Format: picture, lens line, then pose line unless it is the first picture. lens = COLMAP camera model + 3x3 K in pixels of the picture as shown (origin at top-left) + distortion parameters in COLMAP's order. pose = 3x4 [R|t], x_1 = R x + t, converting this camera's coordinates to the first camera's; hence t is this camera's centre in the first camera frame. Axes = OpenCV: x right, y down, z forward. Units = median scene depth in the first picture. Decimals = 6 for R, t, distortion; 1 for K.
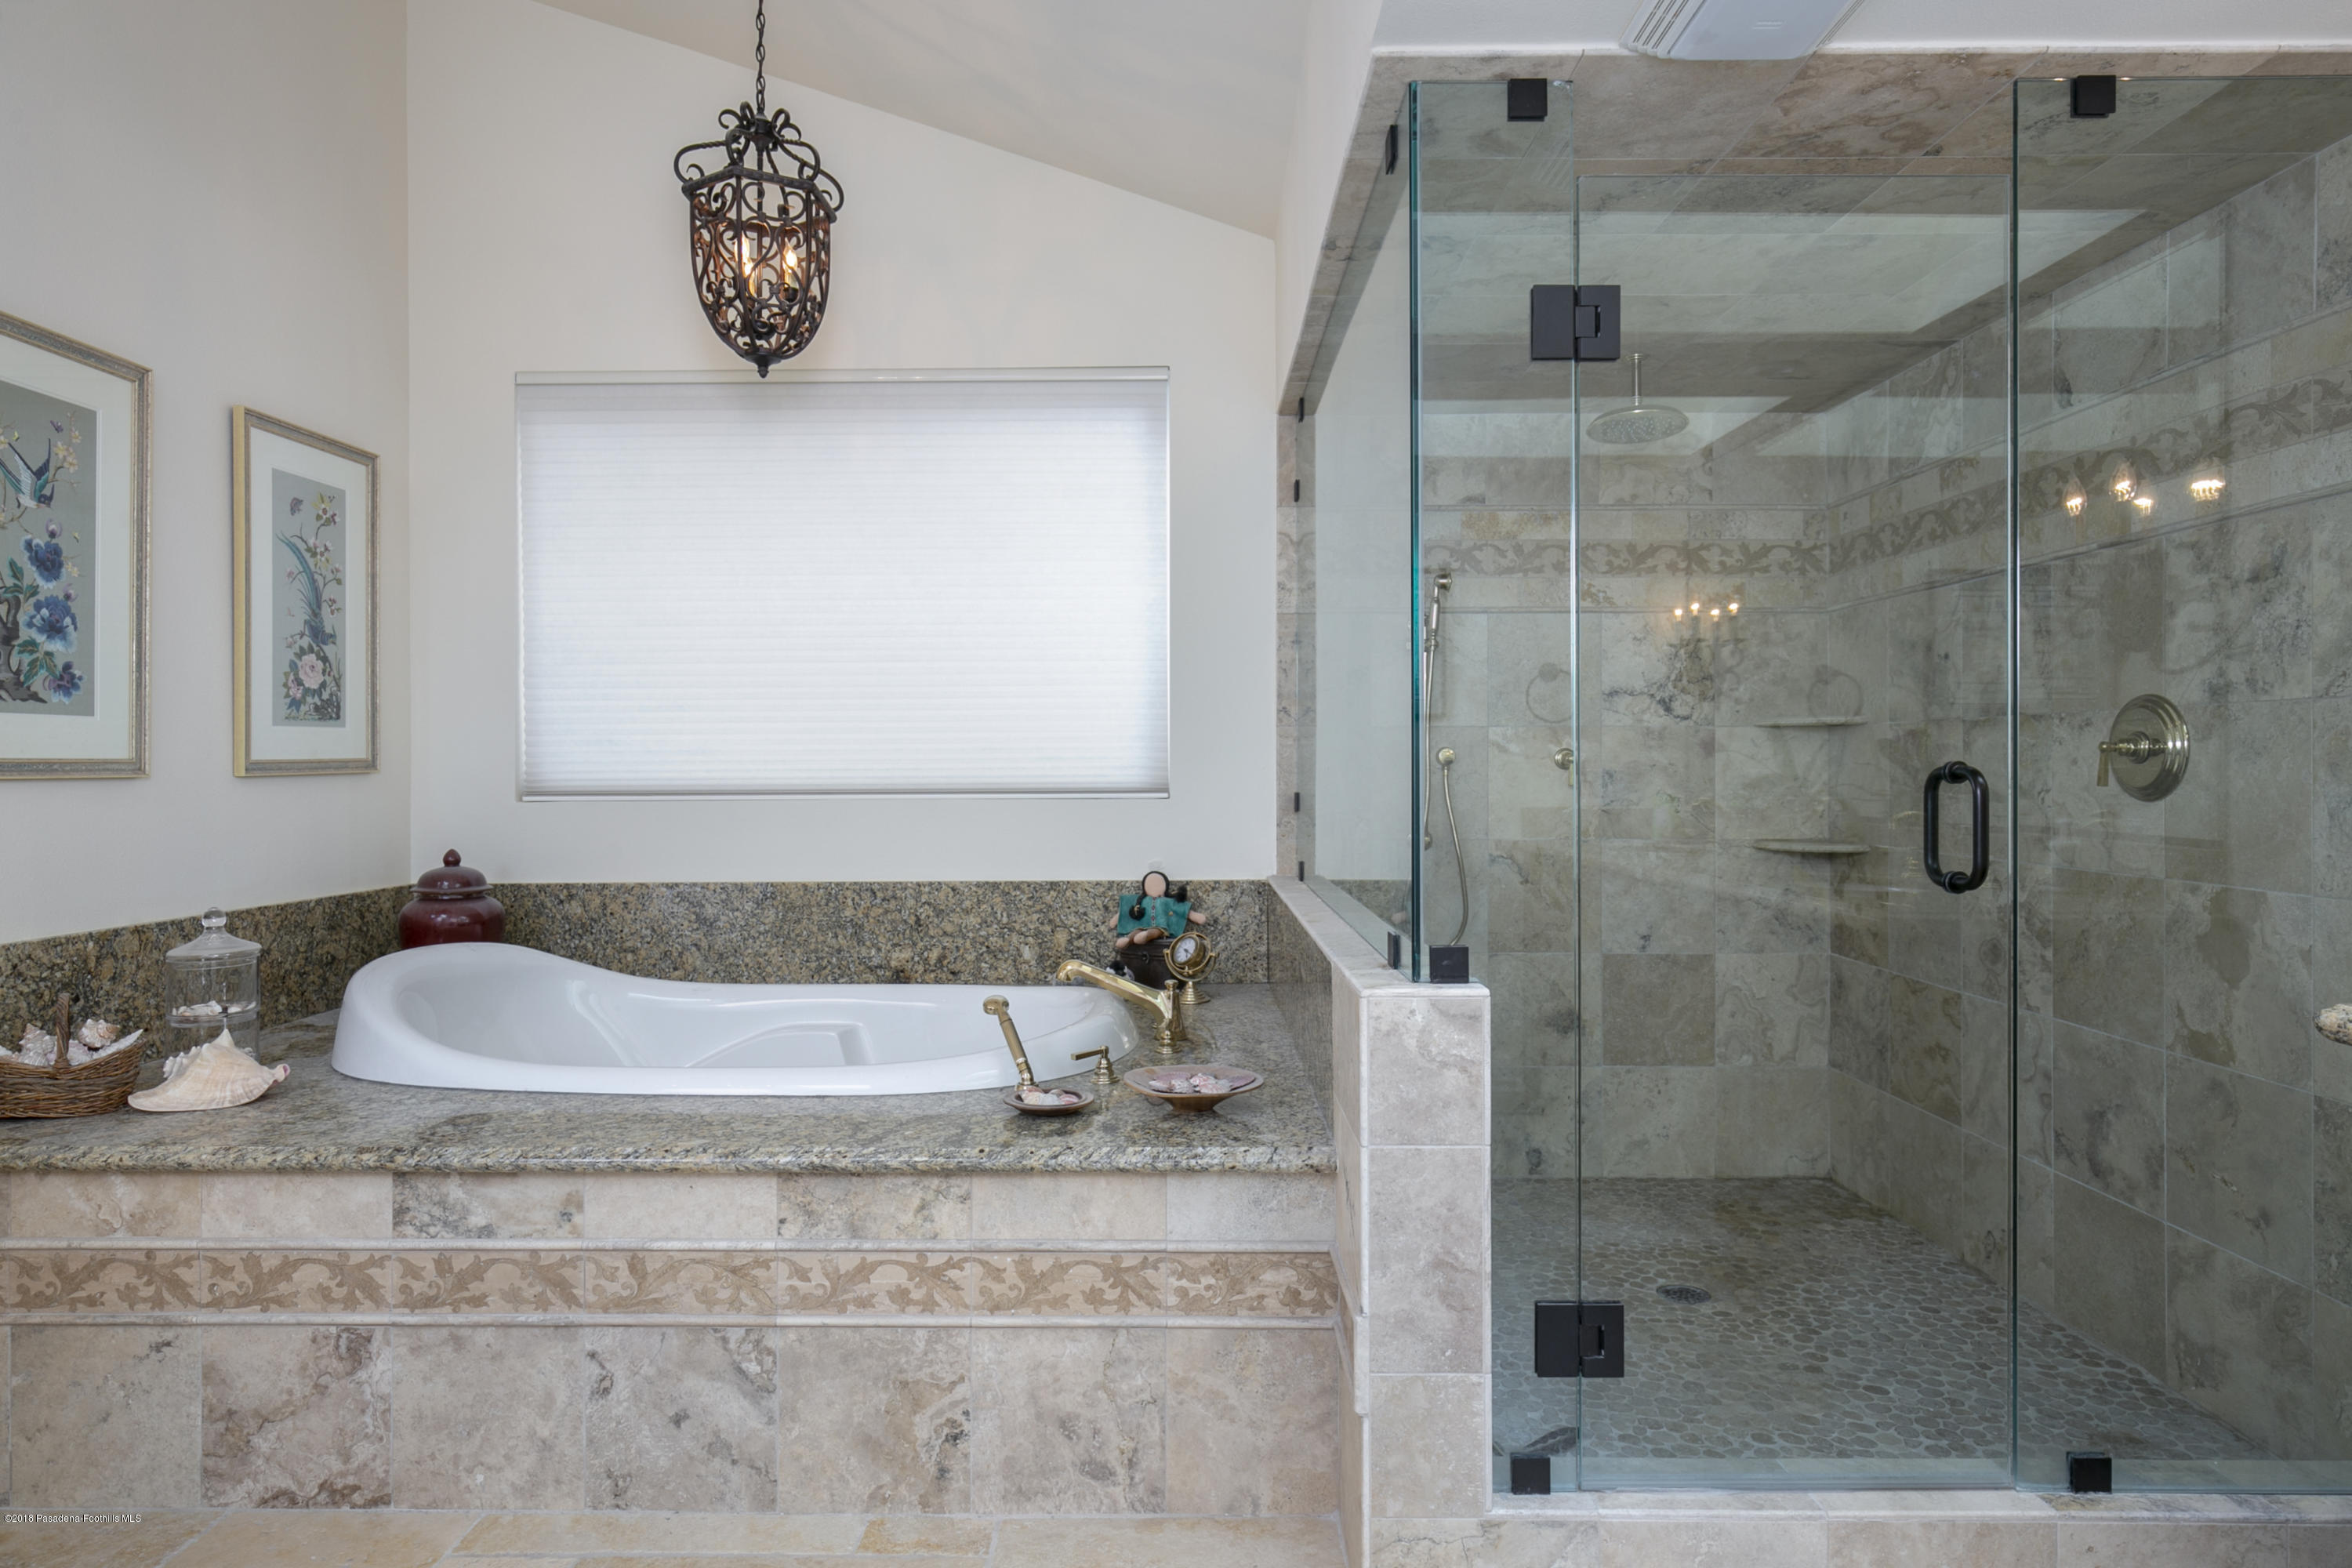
lens RADIAL K [[1339.1, 0, 1178.7], [0, 1339.1, 771.1], [0, 0, 1]] dist [-0.000230, 0.000114]
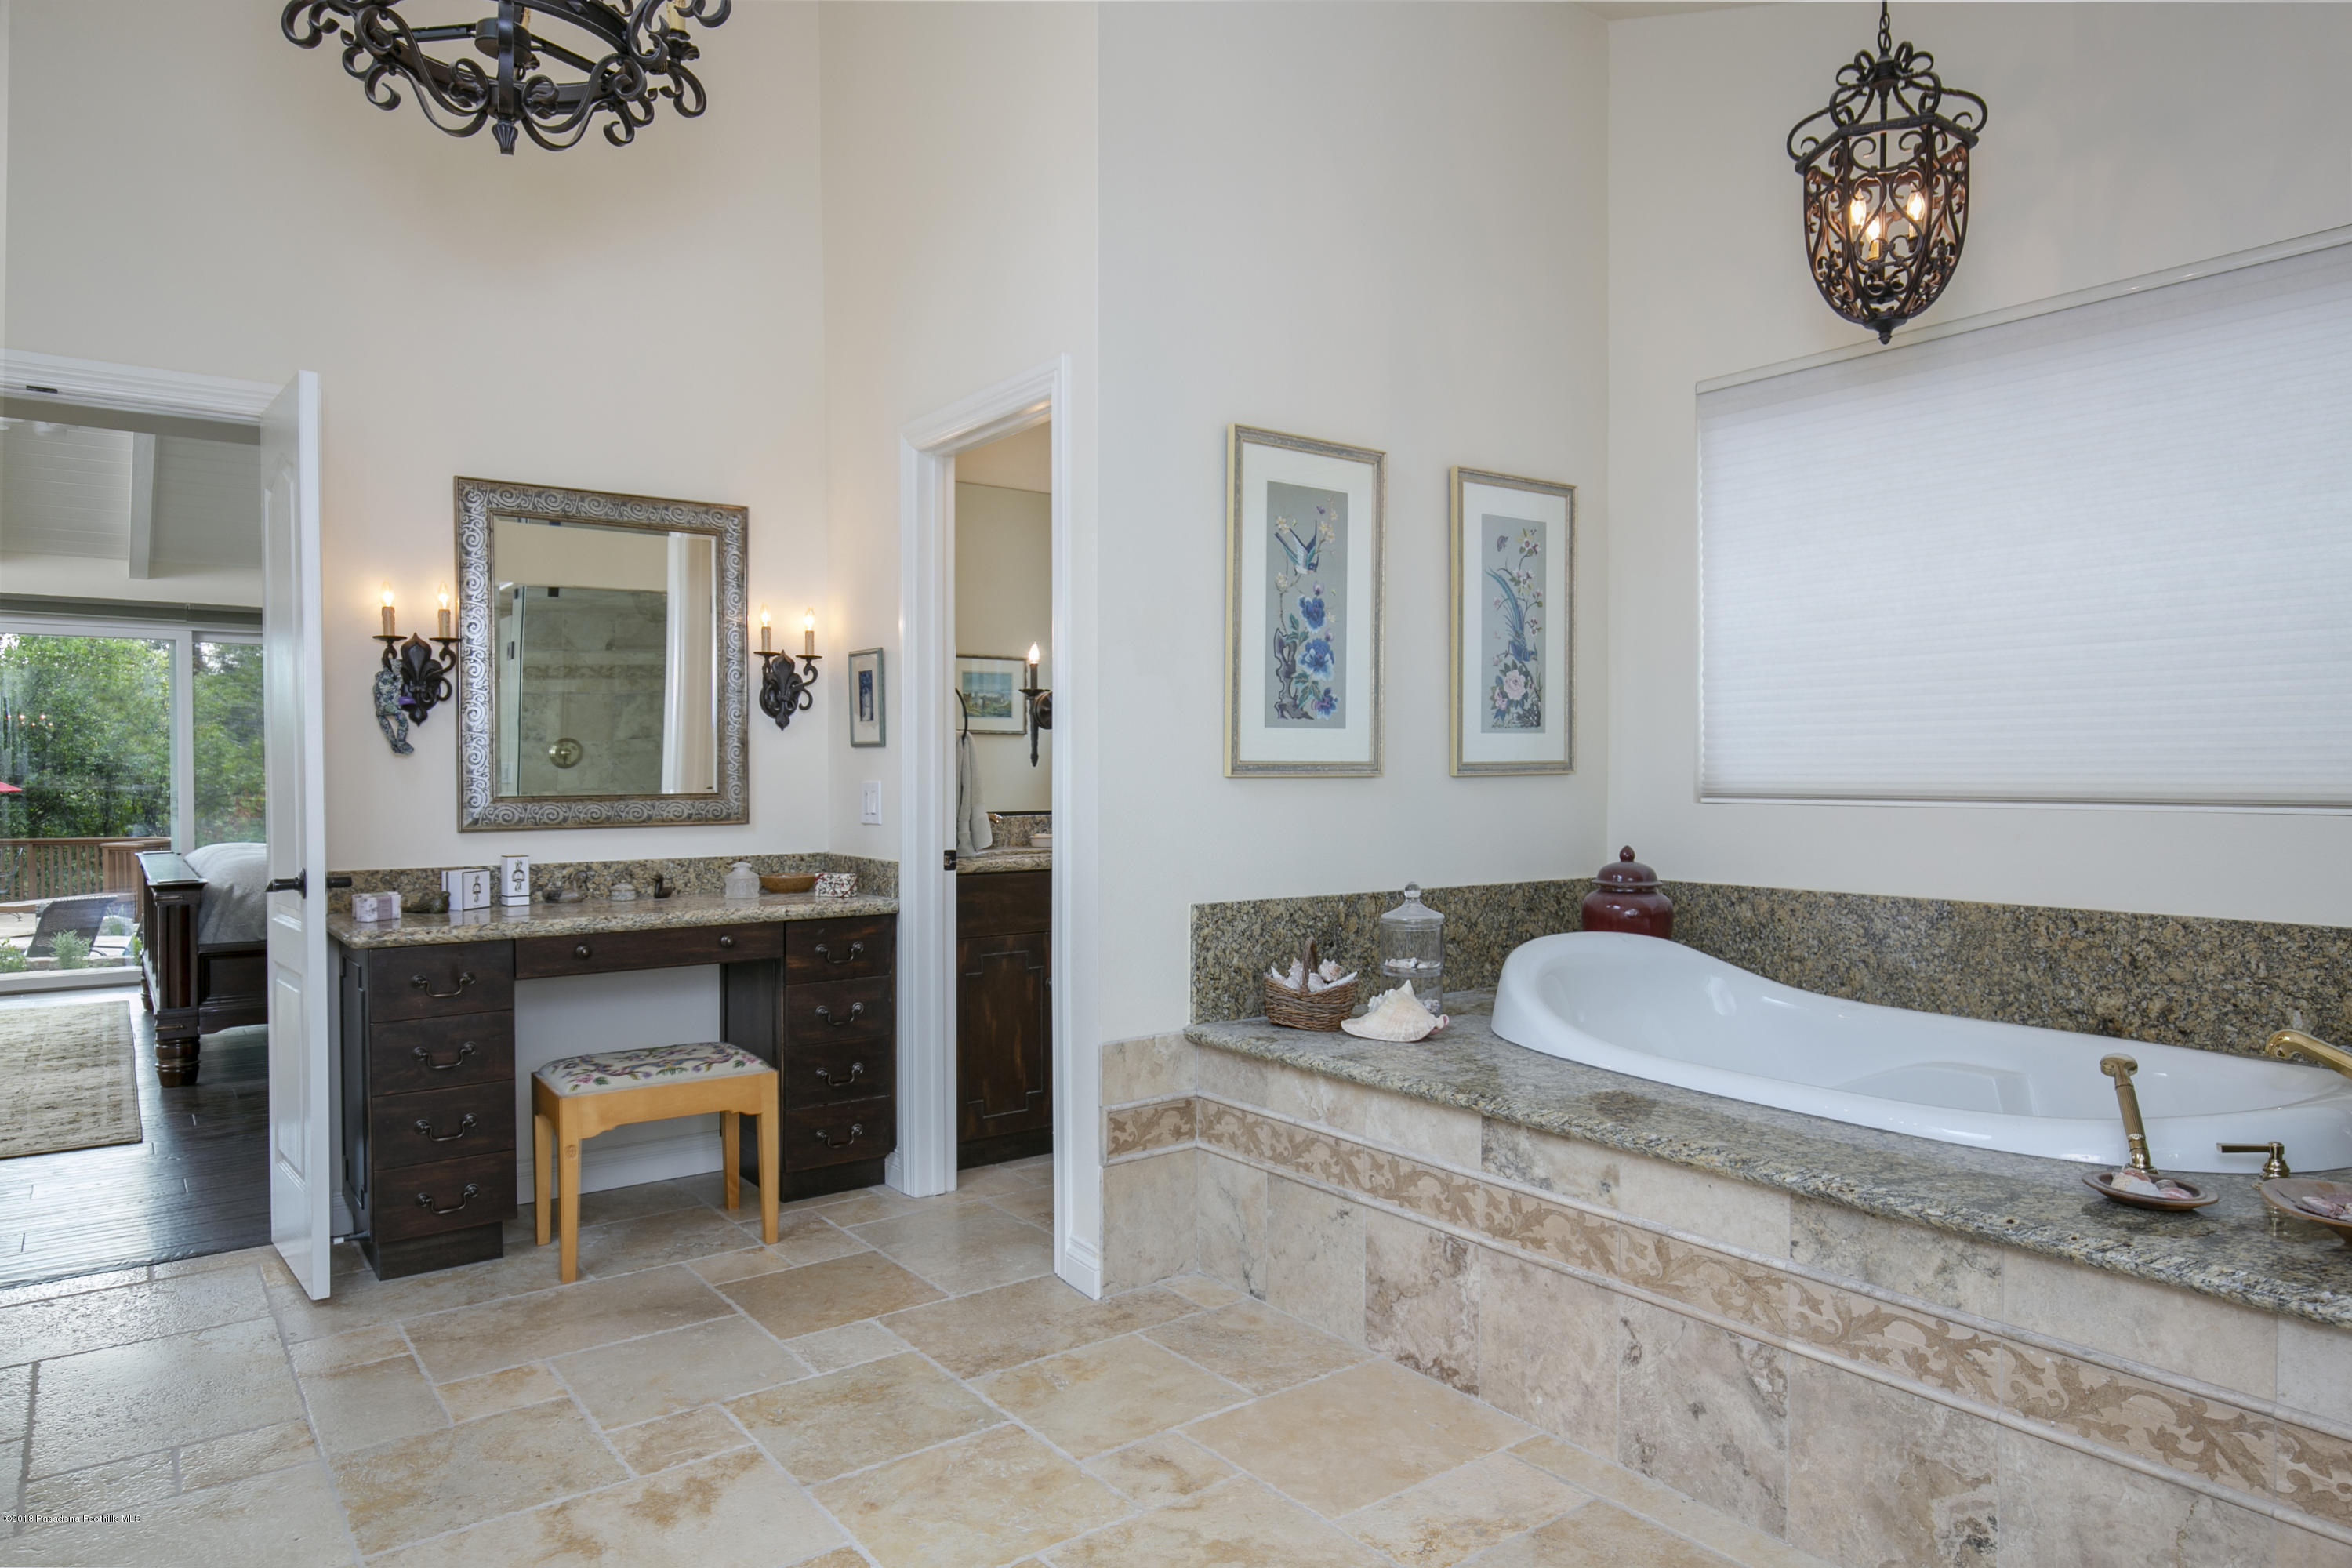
lens RADIAL K [[1454.5, 0, 1174.6], [0, 1454.5, 792.4], [0, 0, 1]] dist [-0.006123, 0.002113]
pose [[0.606523, 0.017012, -0.794884, 0.255533], [-0.006227, 0.999842, 0.016648, -0.002077], [0.795042, -0.005148, 0.606533, 0.016057]]
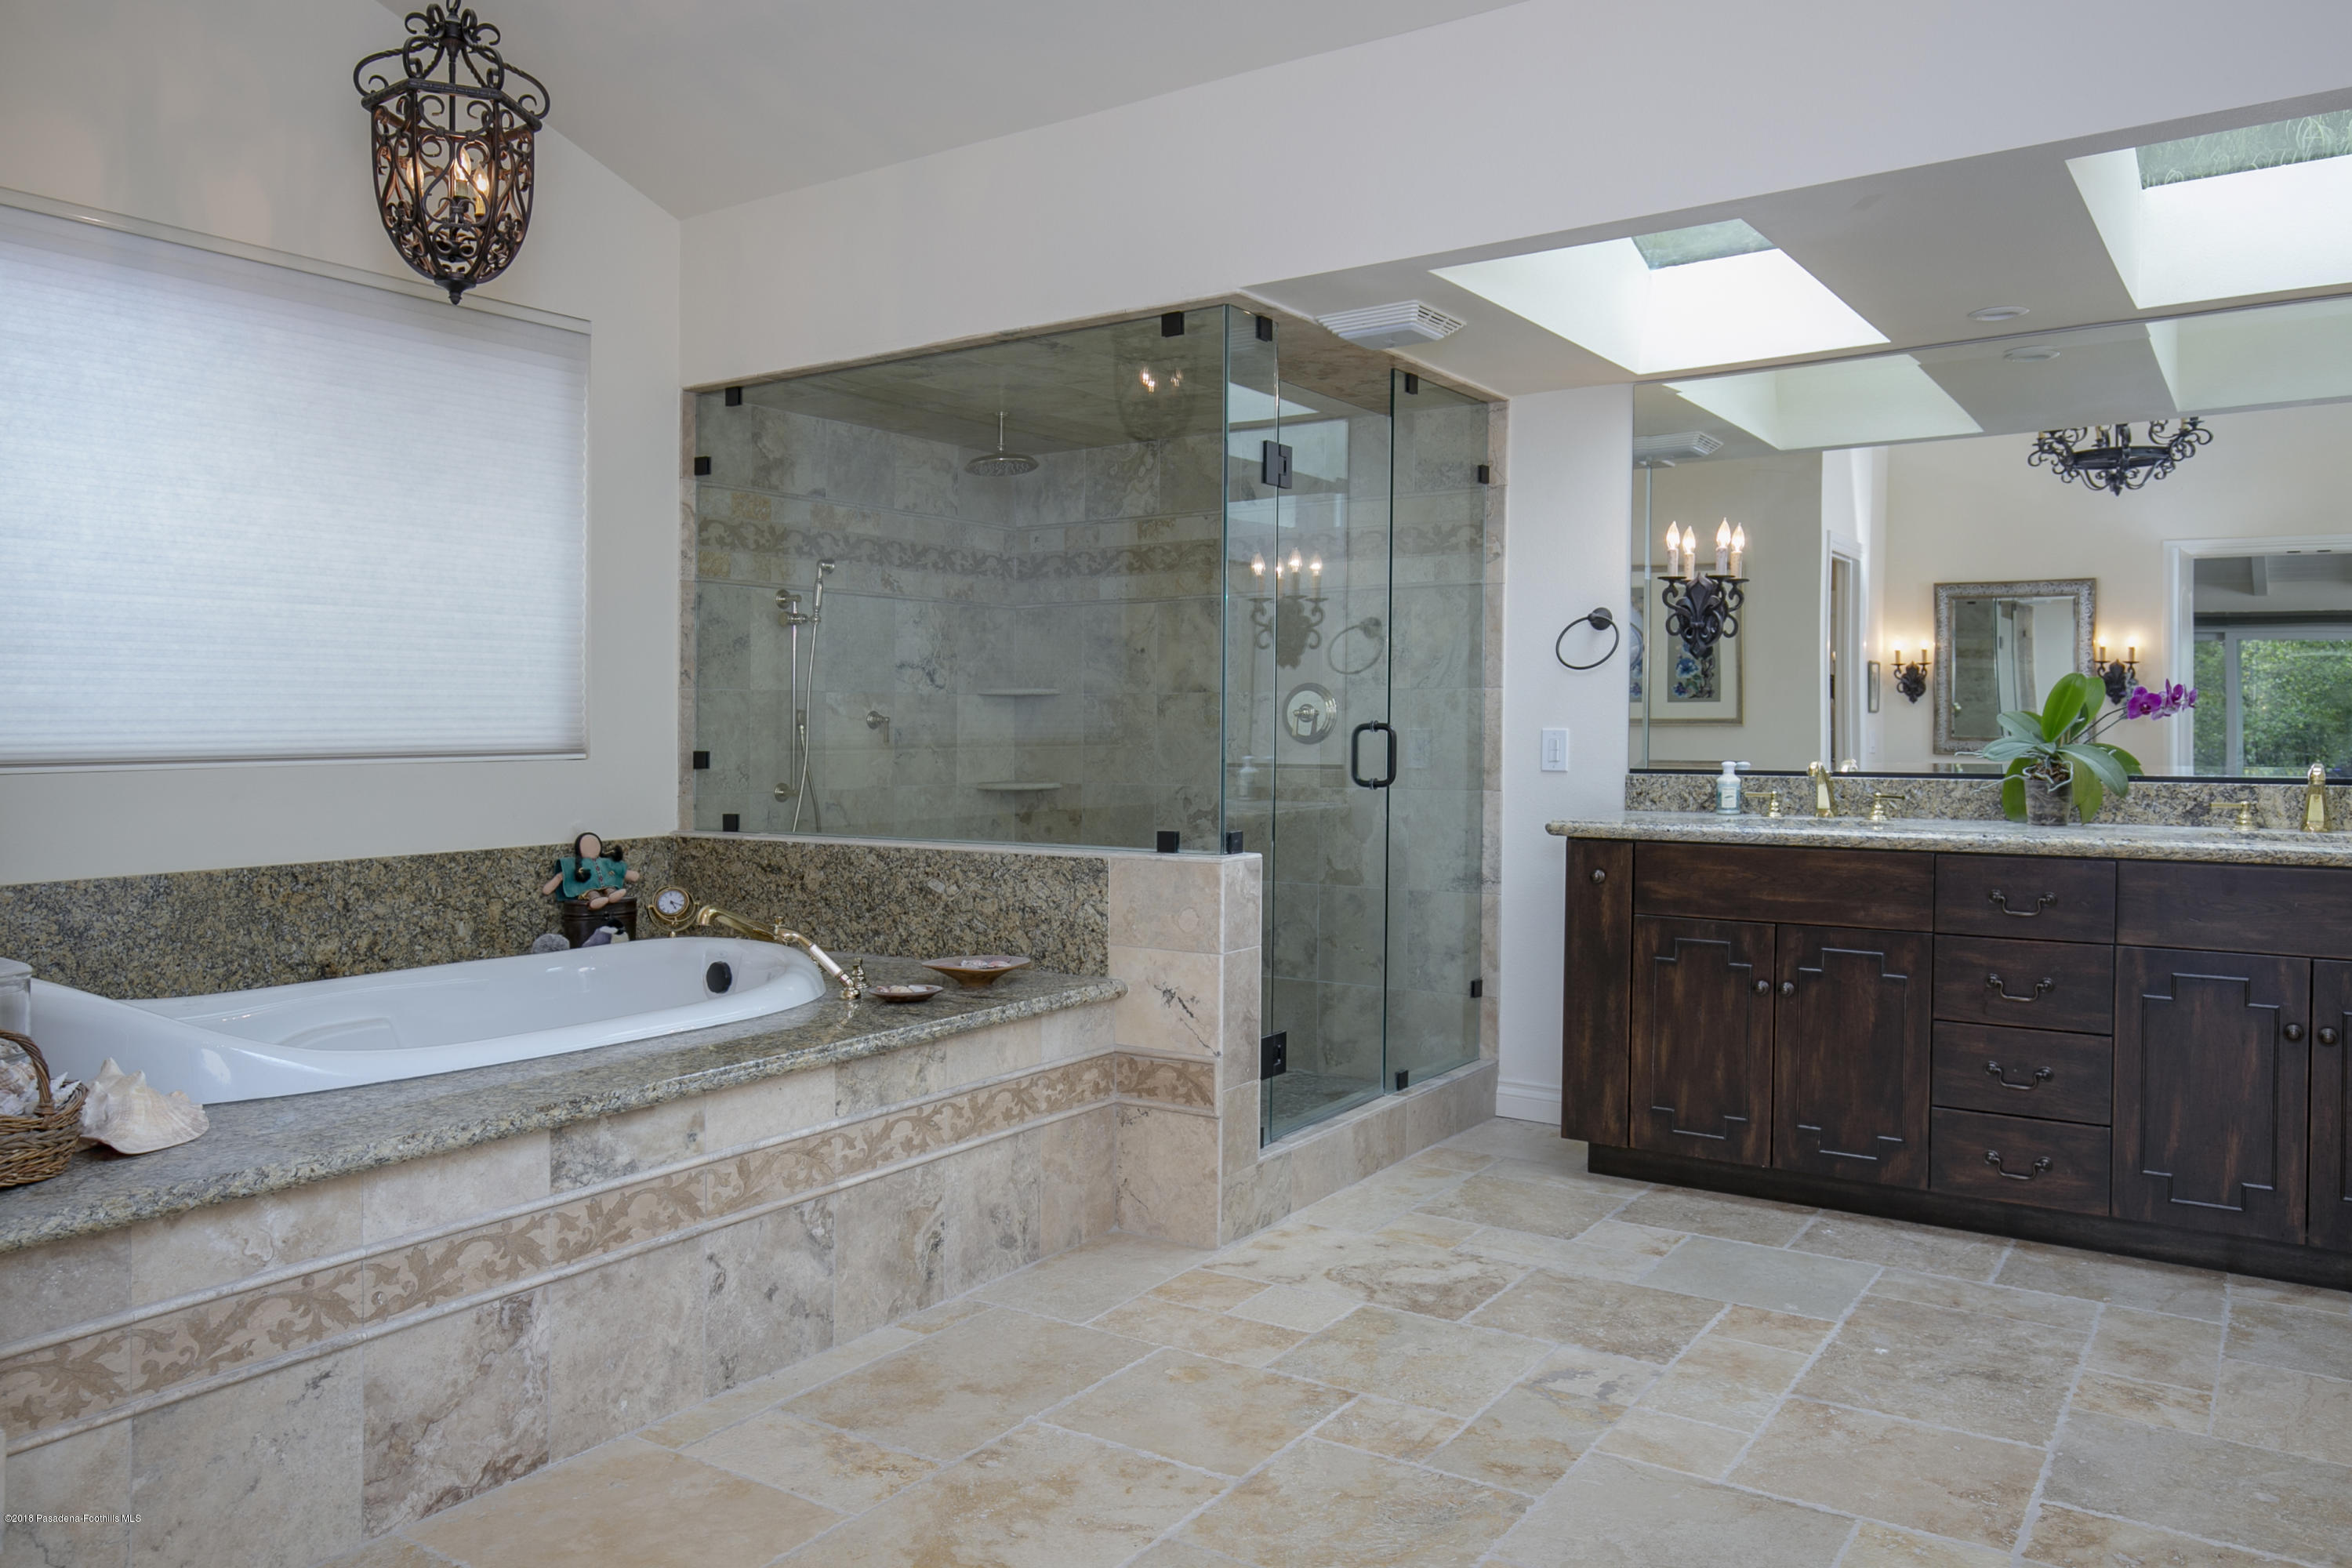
lens RADIAL K [[1642.2, 0, 1176.0], [0, 1642.2, 784.0], [0, 0, 1]] dist [-0.002431, -0.000129]
pose [[0.560684, -0.030357, 0.827473, -1.326787], [0.007450, 0.999472, 0.031619, 0.006197], [-0.827996, -0.011564, 0.560615, -0.070686]]
